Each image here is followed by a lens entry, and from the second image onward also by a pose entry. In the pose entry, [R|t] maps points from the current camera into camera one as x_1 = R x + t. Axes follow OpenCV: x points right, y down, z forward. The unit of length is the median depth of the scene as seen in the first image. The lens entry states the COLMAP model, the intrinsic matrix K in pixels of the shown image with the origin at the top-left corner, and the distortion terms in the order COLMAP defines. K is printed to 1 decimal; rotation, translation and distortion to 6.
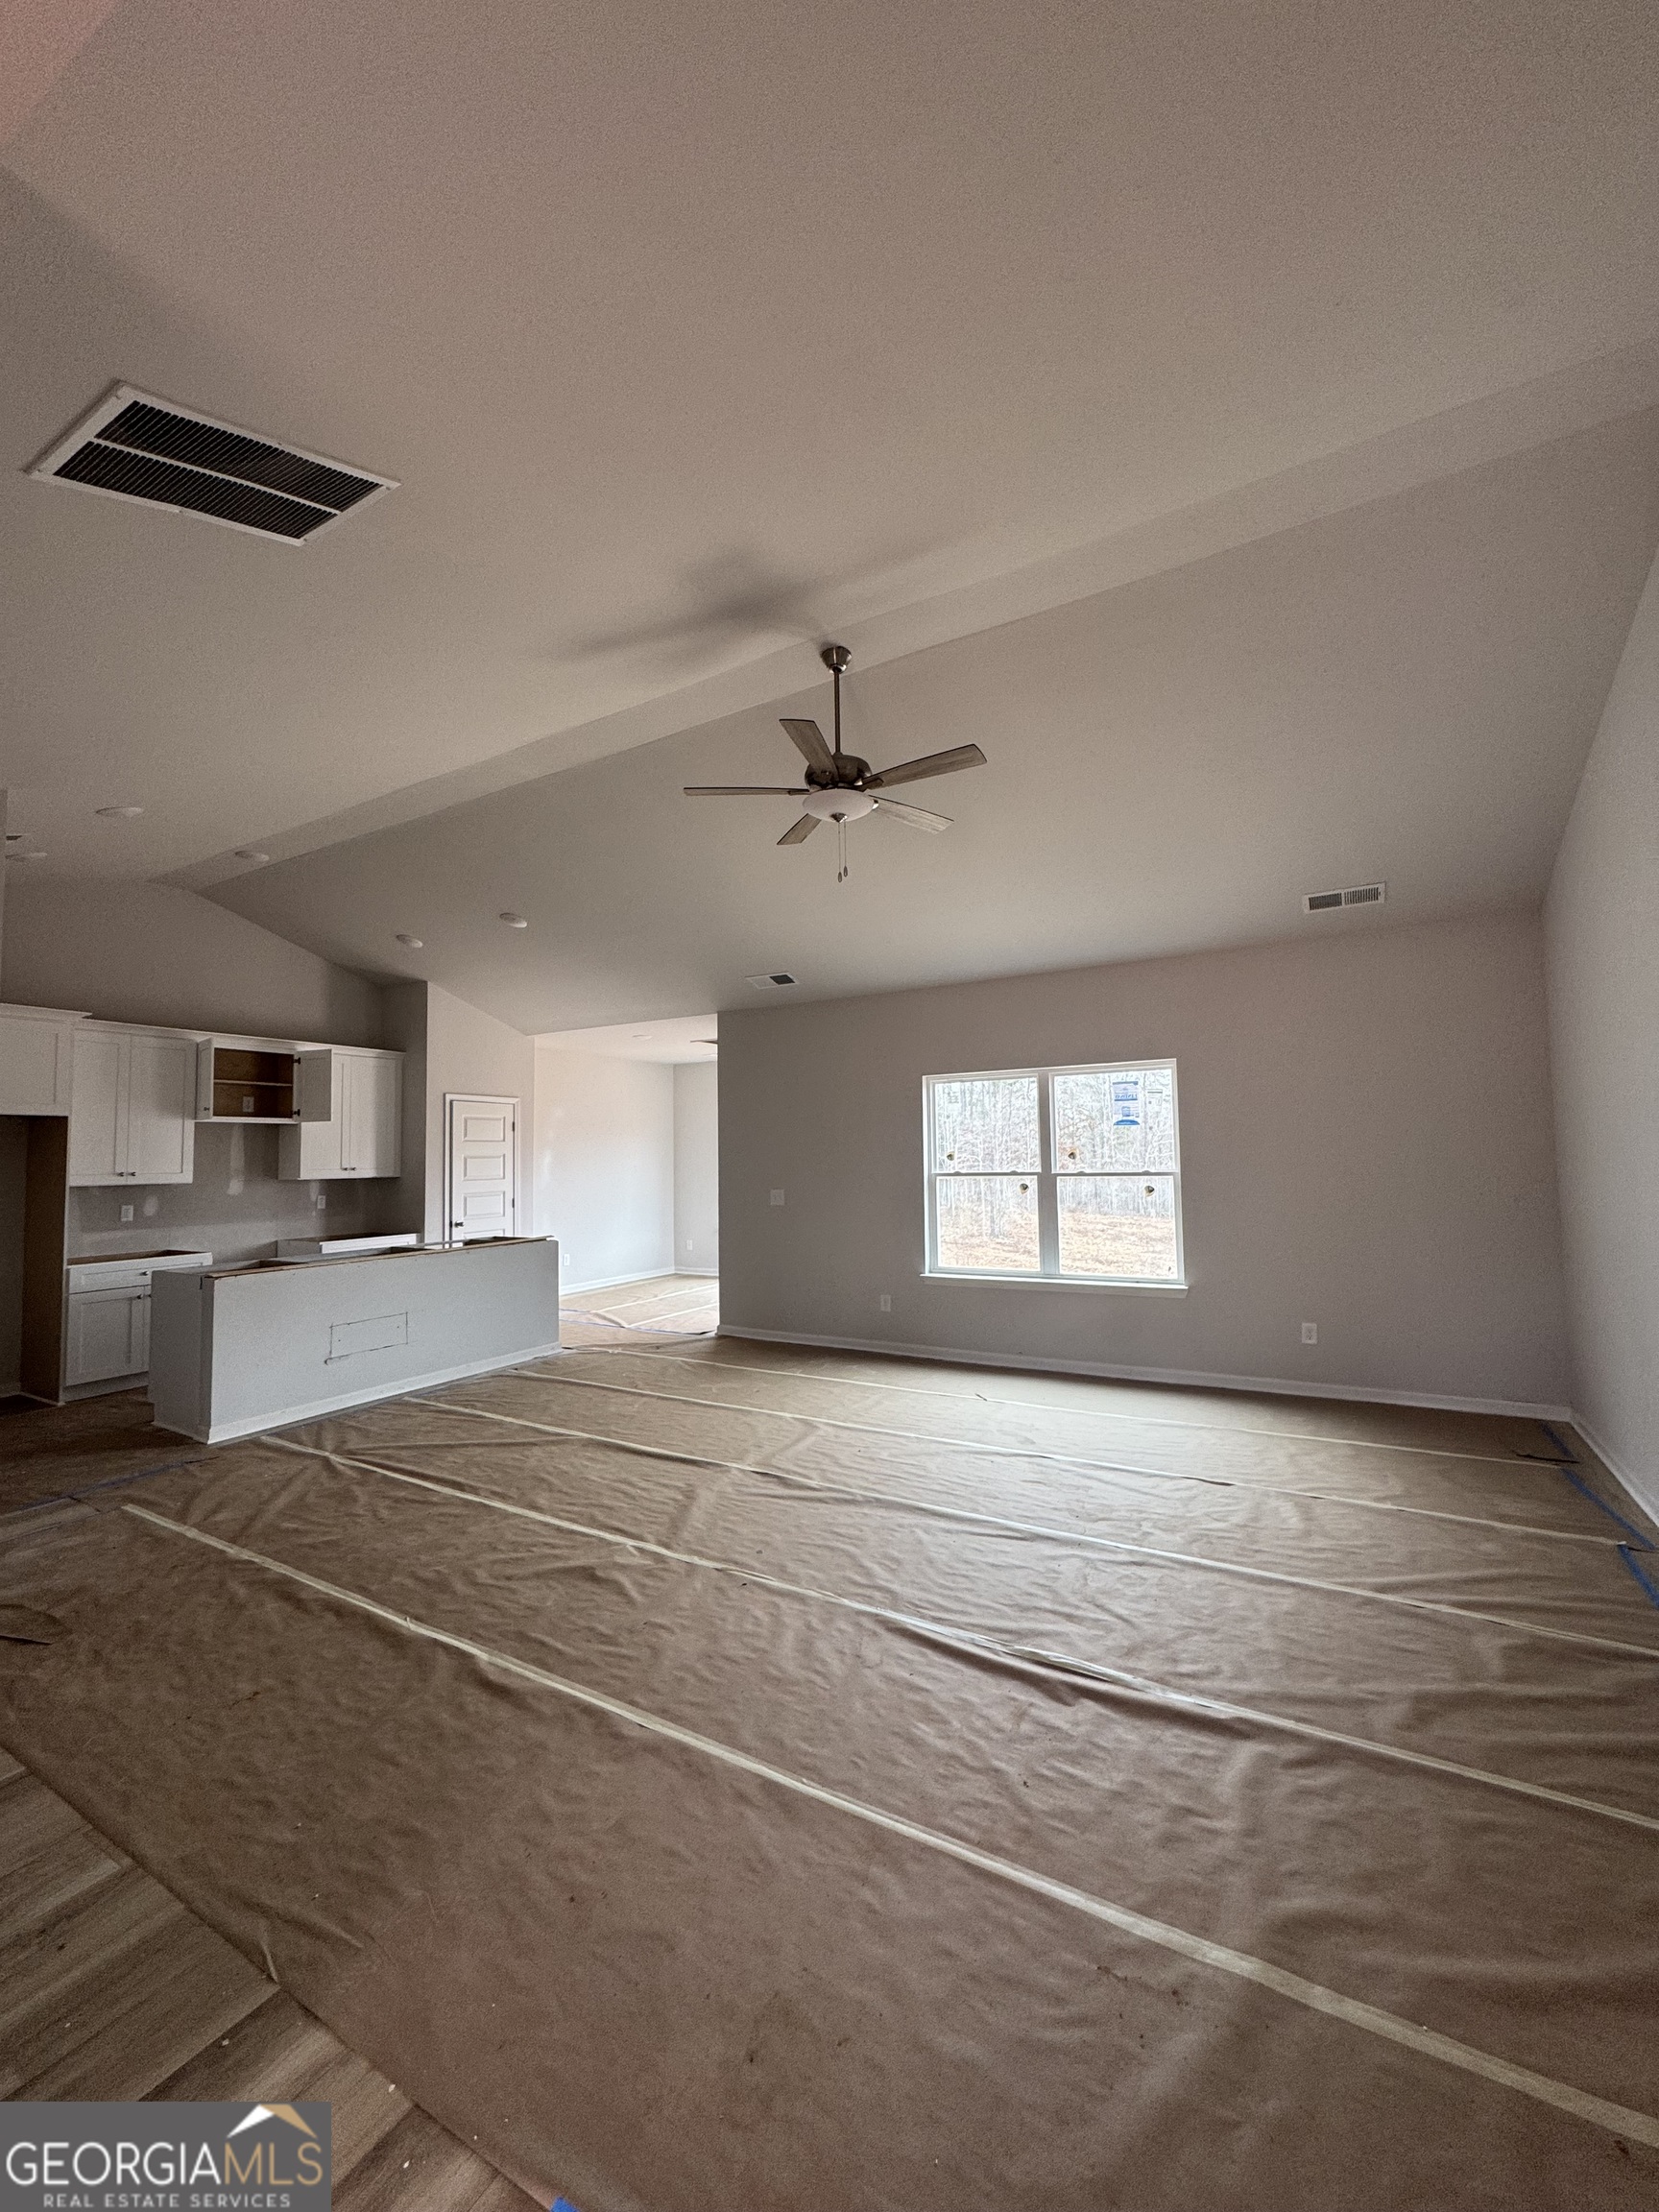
lens RADIAL K [[875.7, 0, 827.4], [0, 875.7, 1100.4], [0, 0, 1]] dist [-0.003836, -0.000373]
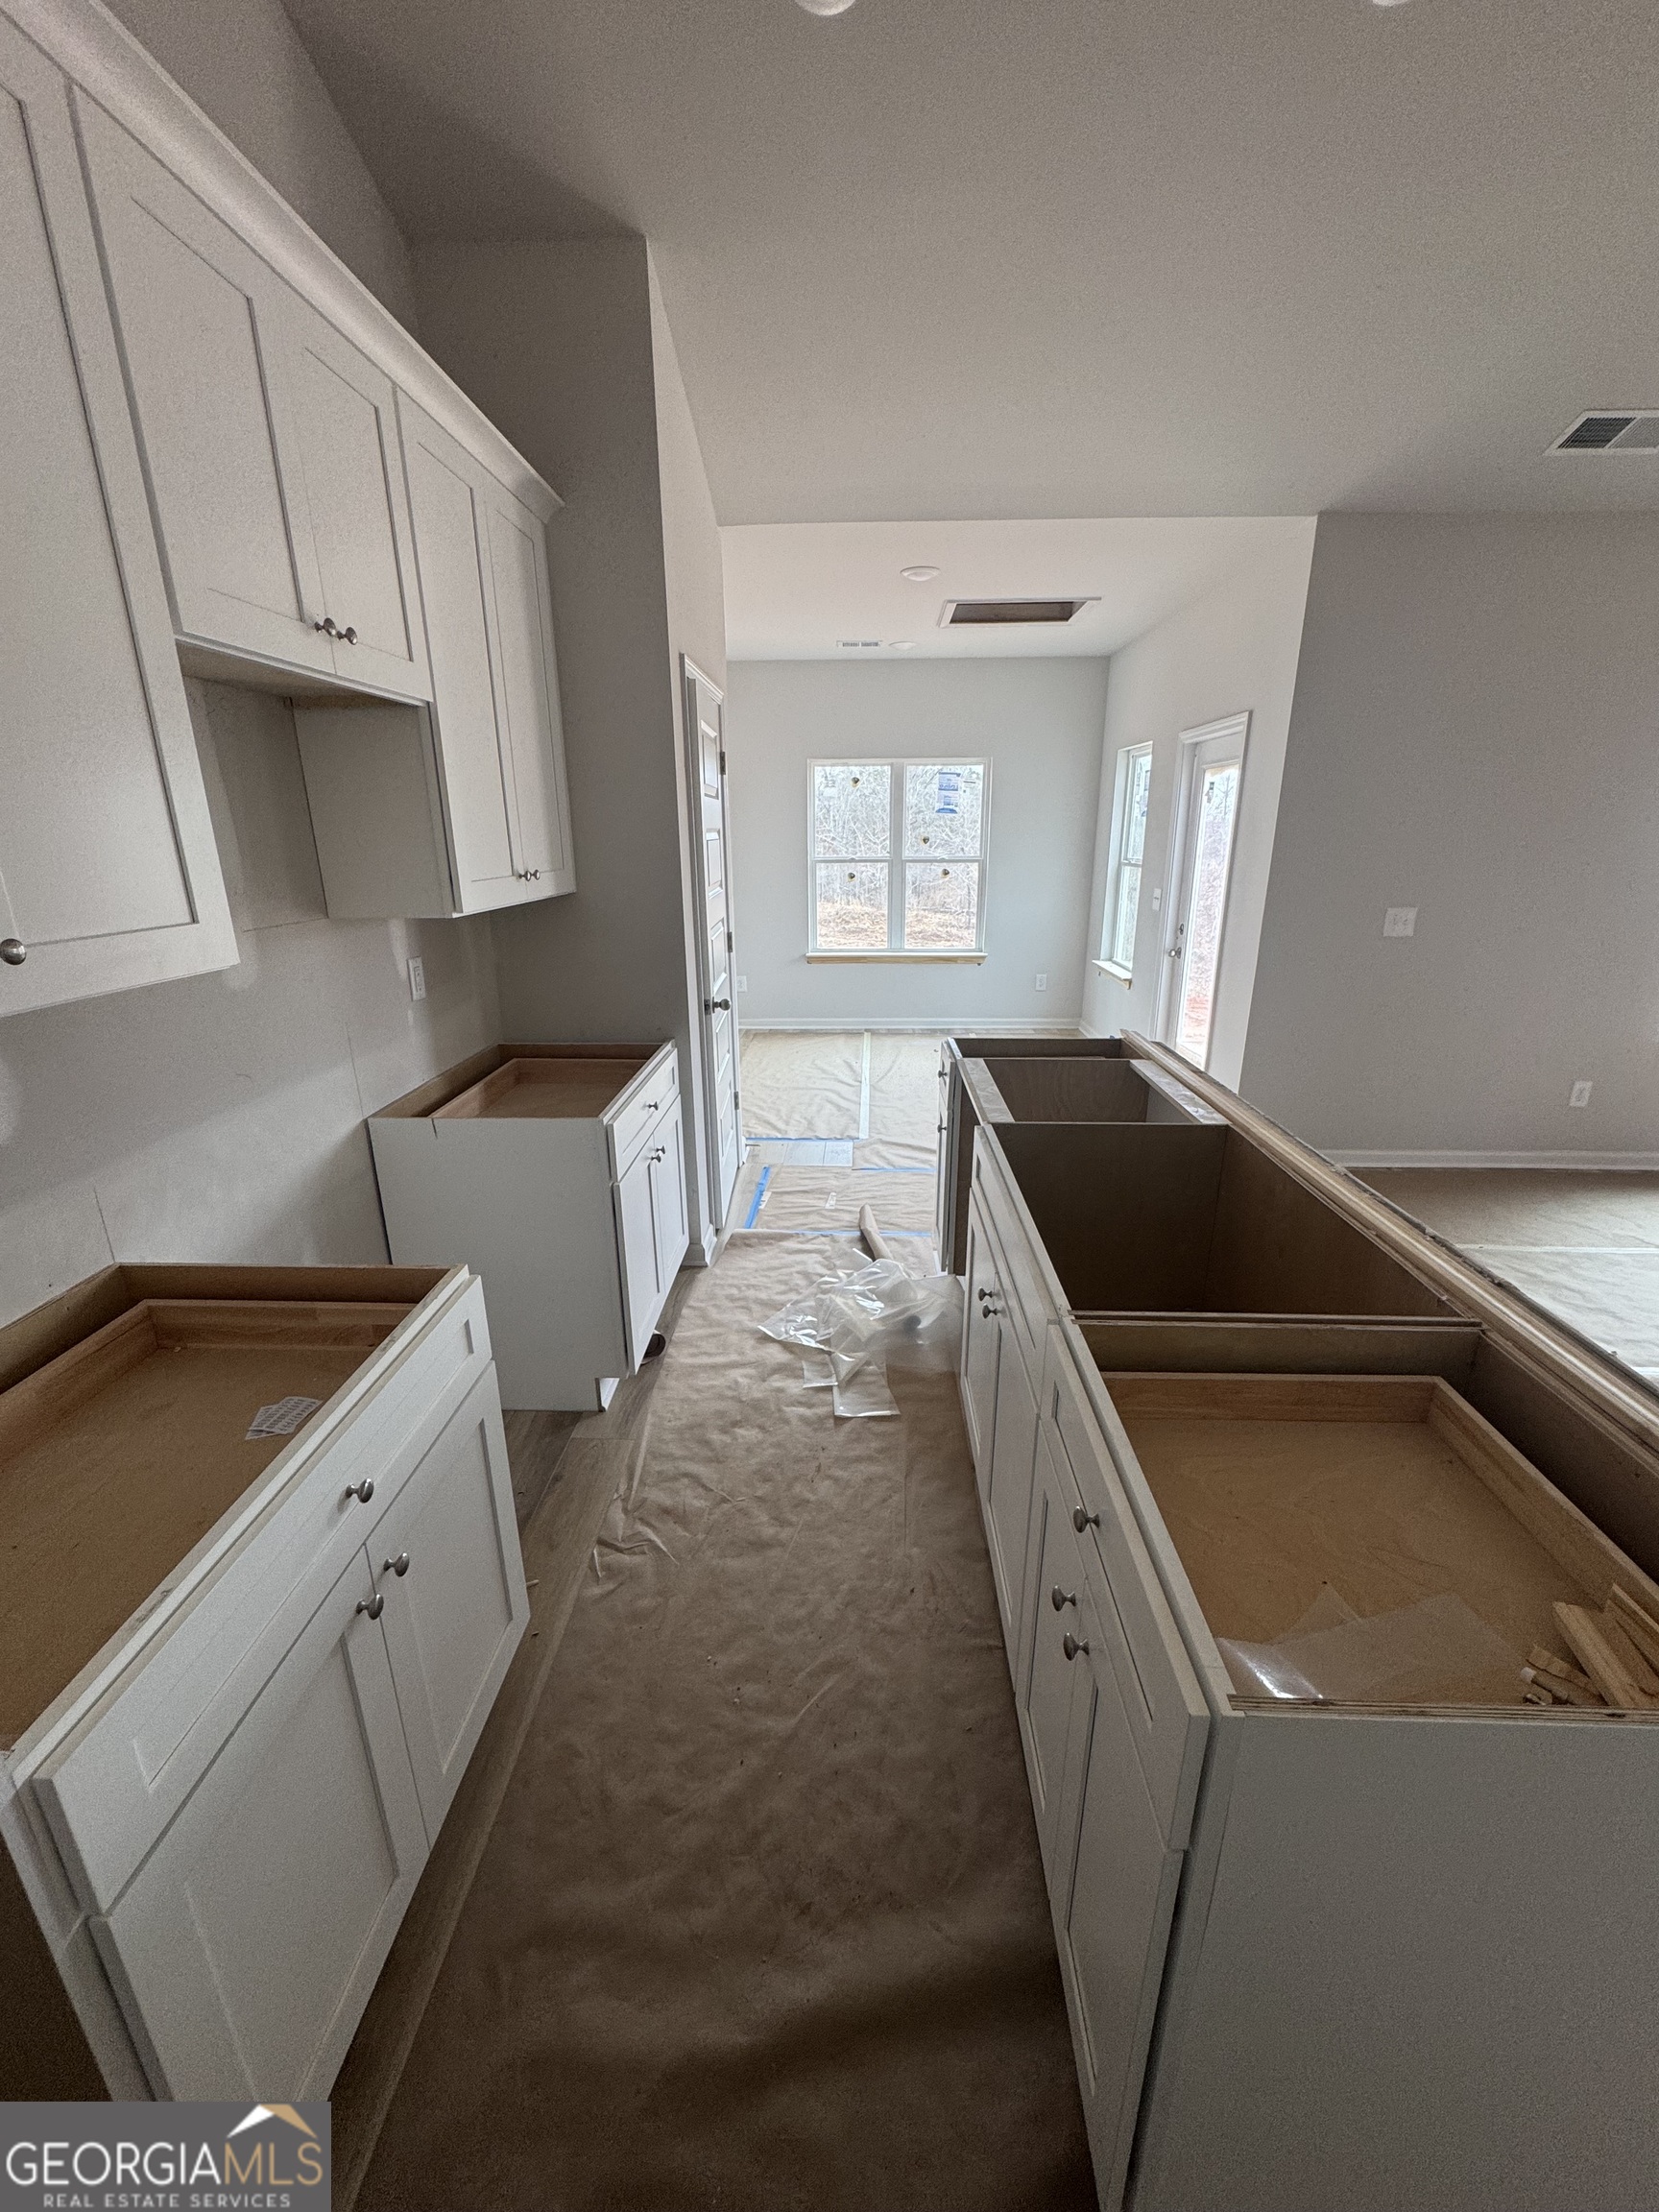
lens RADIAL K [[875.7, 0, 828.7], [0, 875.7, 1104.7], [0, 0, 1]] dist [-0.003836, -0.000373]
pose [[0.883065, -0.128736, 0.451246, -0.632301], [-0.040557, 0.937095, 0.346711, 0.043463], [-0.467494, -0.324470, 0.822295, 0.682525]]
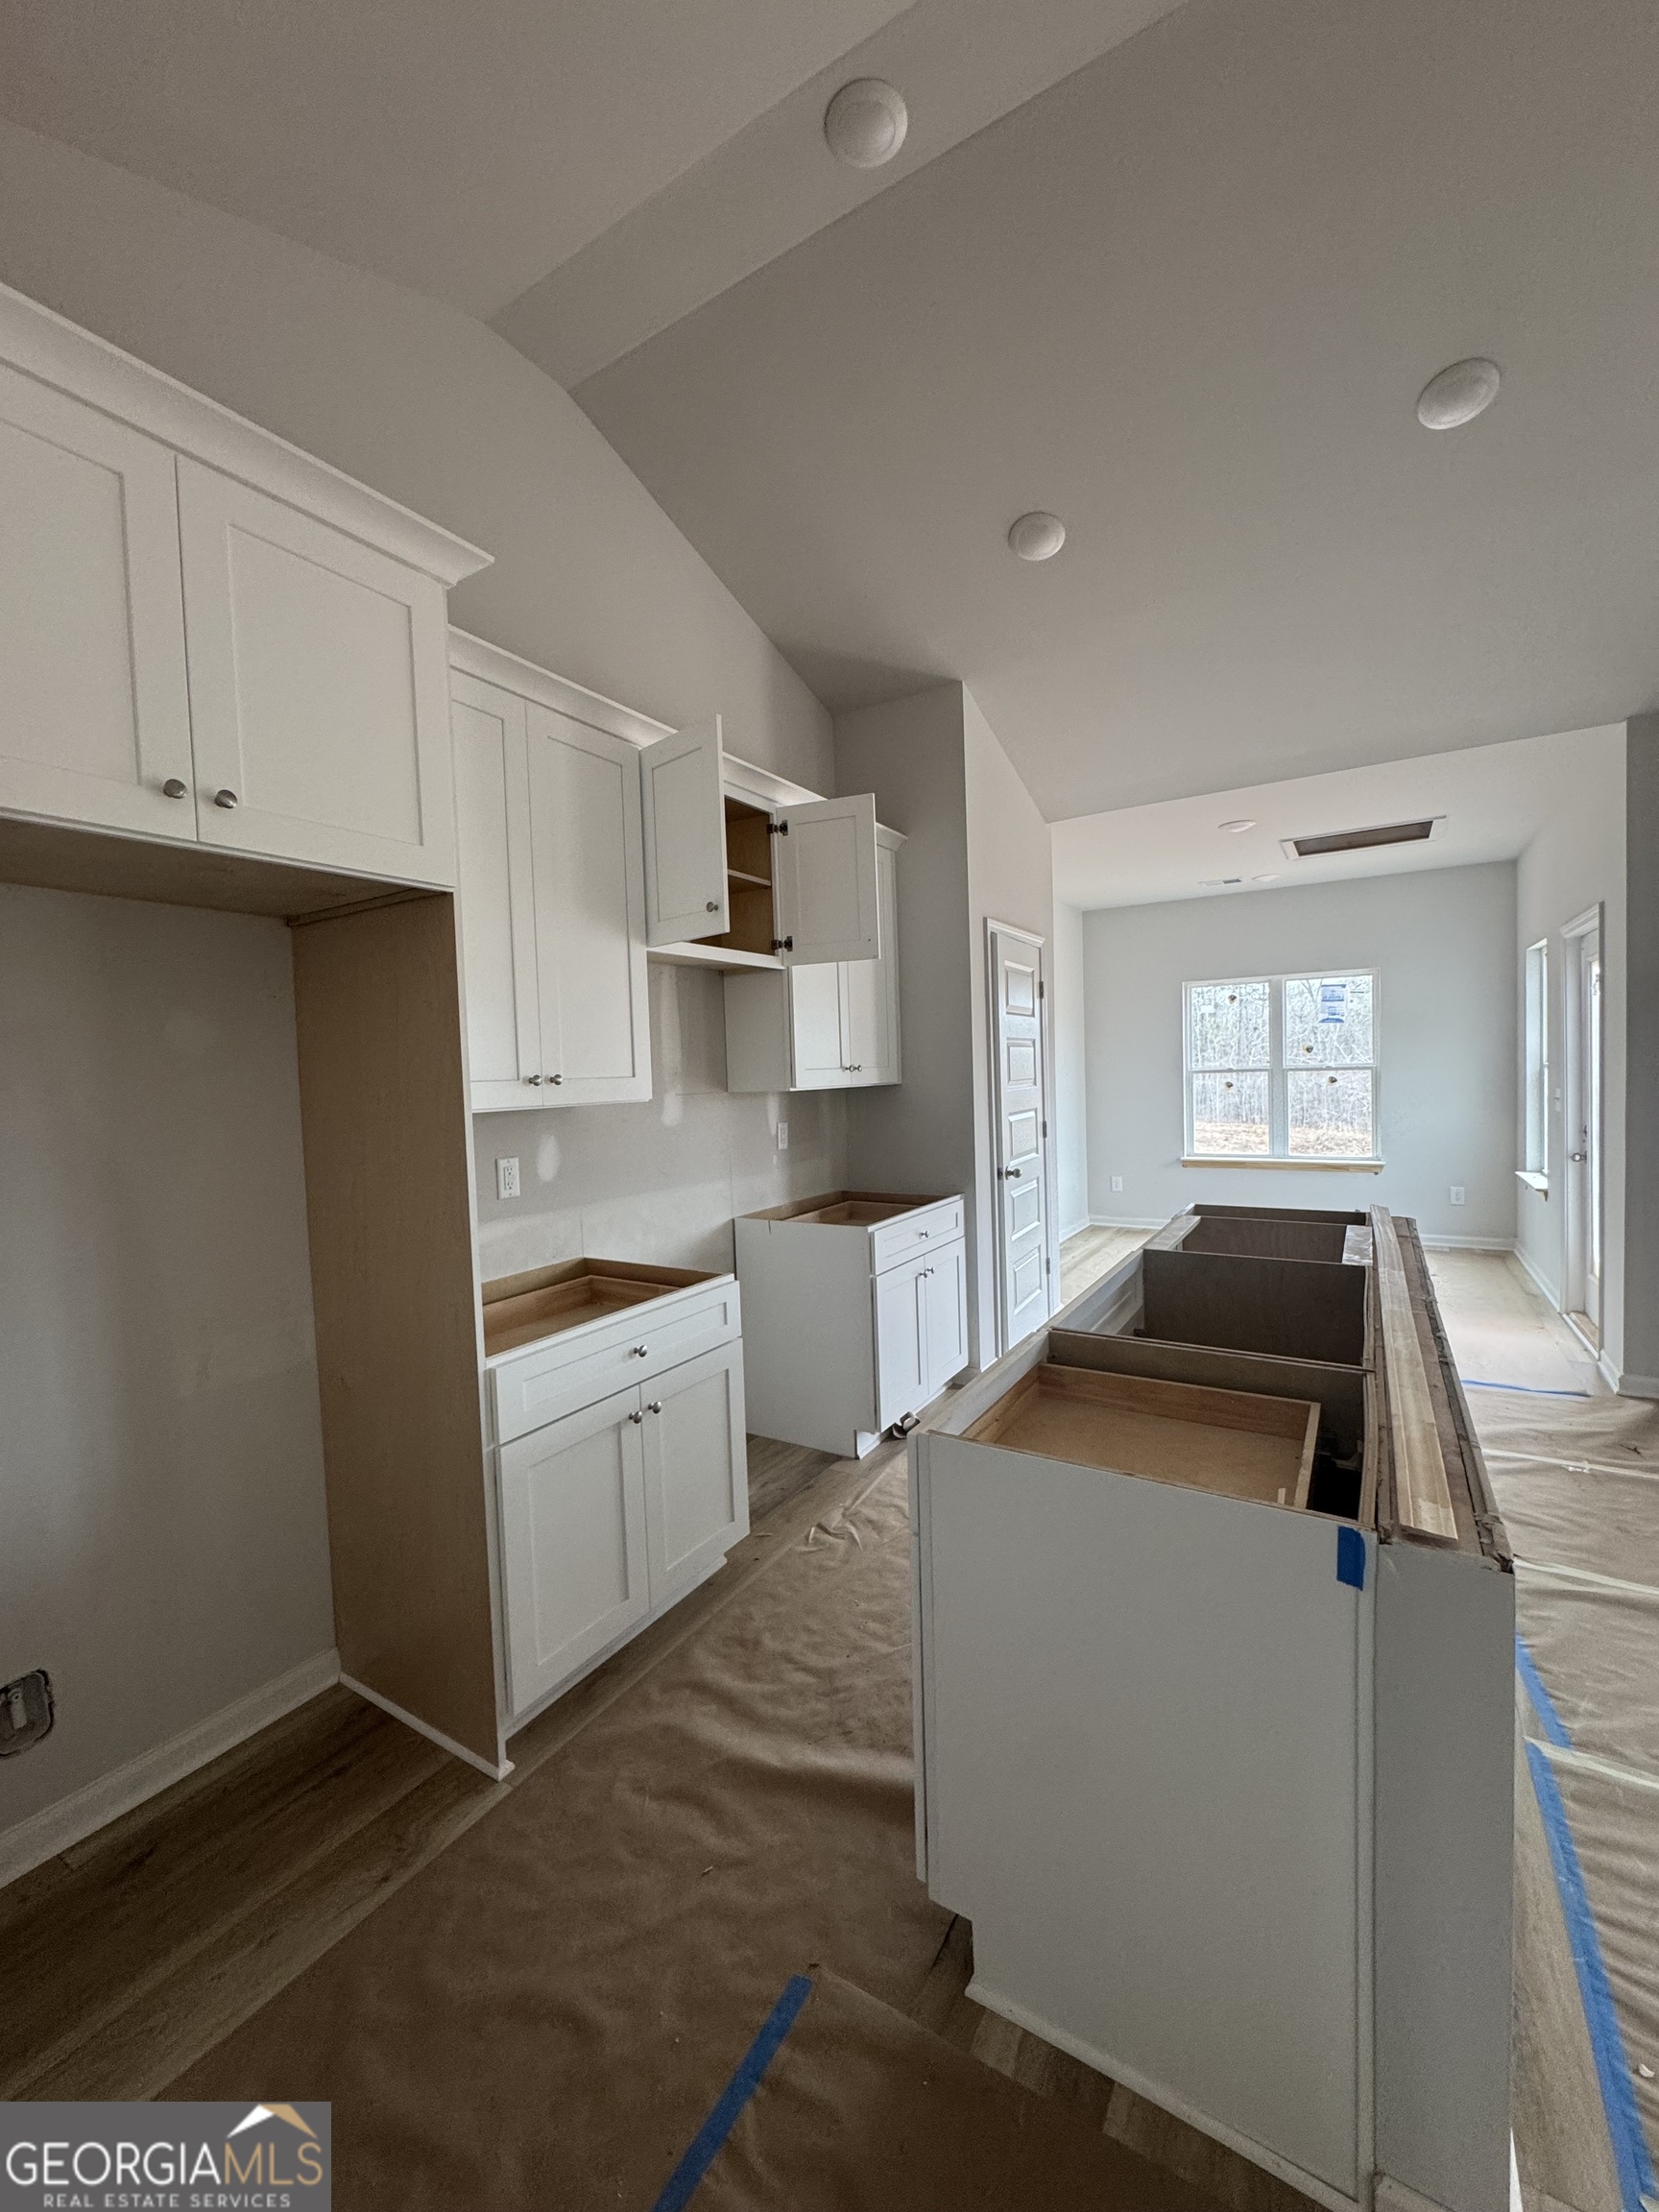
lens RADIAL K [[875.7, 0, 833.2], [0, 875.7, 1103.5], [0, 0, 1]] dist [-0.003836, -0.000373]
pose [[0.999627, -0.014116, -0.023371, -0.570530], [0.016511, 0.994263, 0.105683, 0.048720], [0.021745, -0.106029, 0.994125, 0.537616]]
